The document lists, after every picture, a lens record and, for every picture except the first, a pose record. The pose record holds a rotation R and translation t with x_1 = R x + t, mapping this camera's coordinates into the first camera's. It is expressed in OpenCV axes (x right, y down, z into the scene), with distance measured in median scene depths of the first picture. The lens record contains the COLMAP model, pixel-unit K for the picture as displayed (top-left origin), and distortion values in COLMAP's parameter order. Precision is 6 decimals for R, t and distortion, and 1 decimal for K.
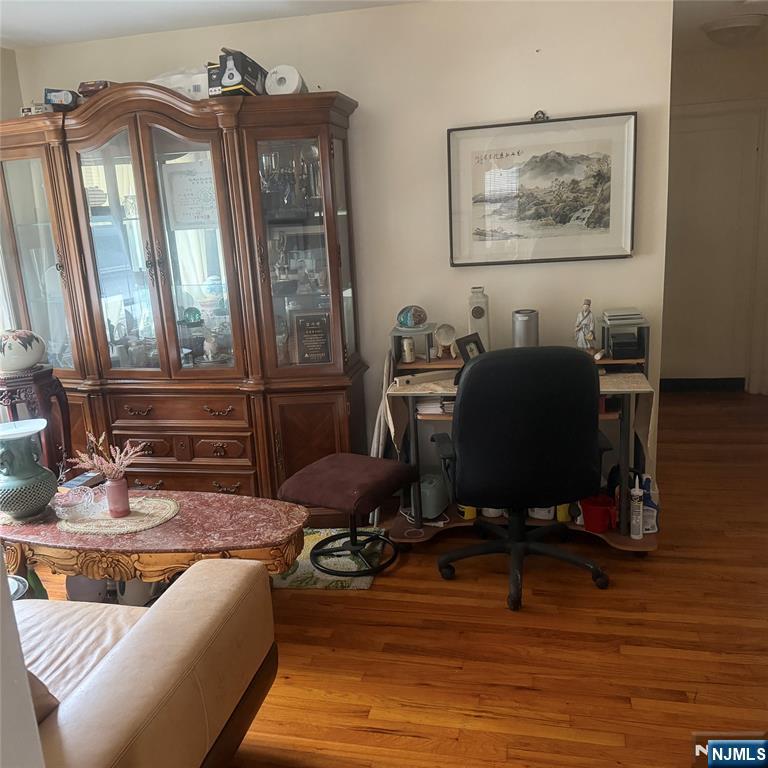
lens RADIAL K [[712.4, 0, 384.0], [0, 712.4, 384.0], [0, 0, 1]] dist [0.069019, -0.006951]
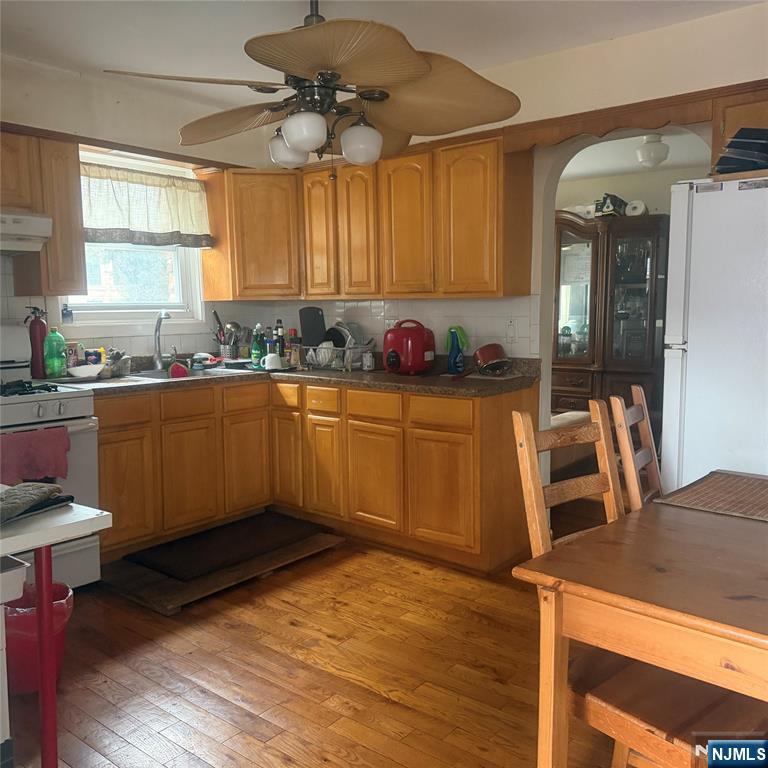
lens RADIAL K [[712.4, 0, 384.0], [0, 712.4, 384.0], [0, 0, 1]] dist [0.069019, -0.006951]
pose [[0.894581, 0.099033, -0.435795, 0.138393], [-0.150787, 0.984842, -0.085725, 0.294673], [0.420700, 0.142400, 0.895954, -0.898921]]
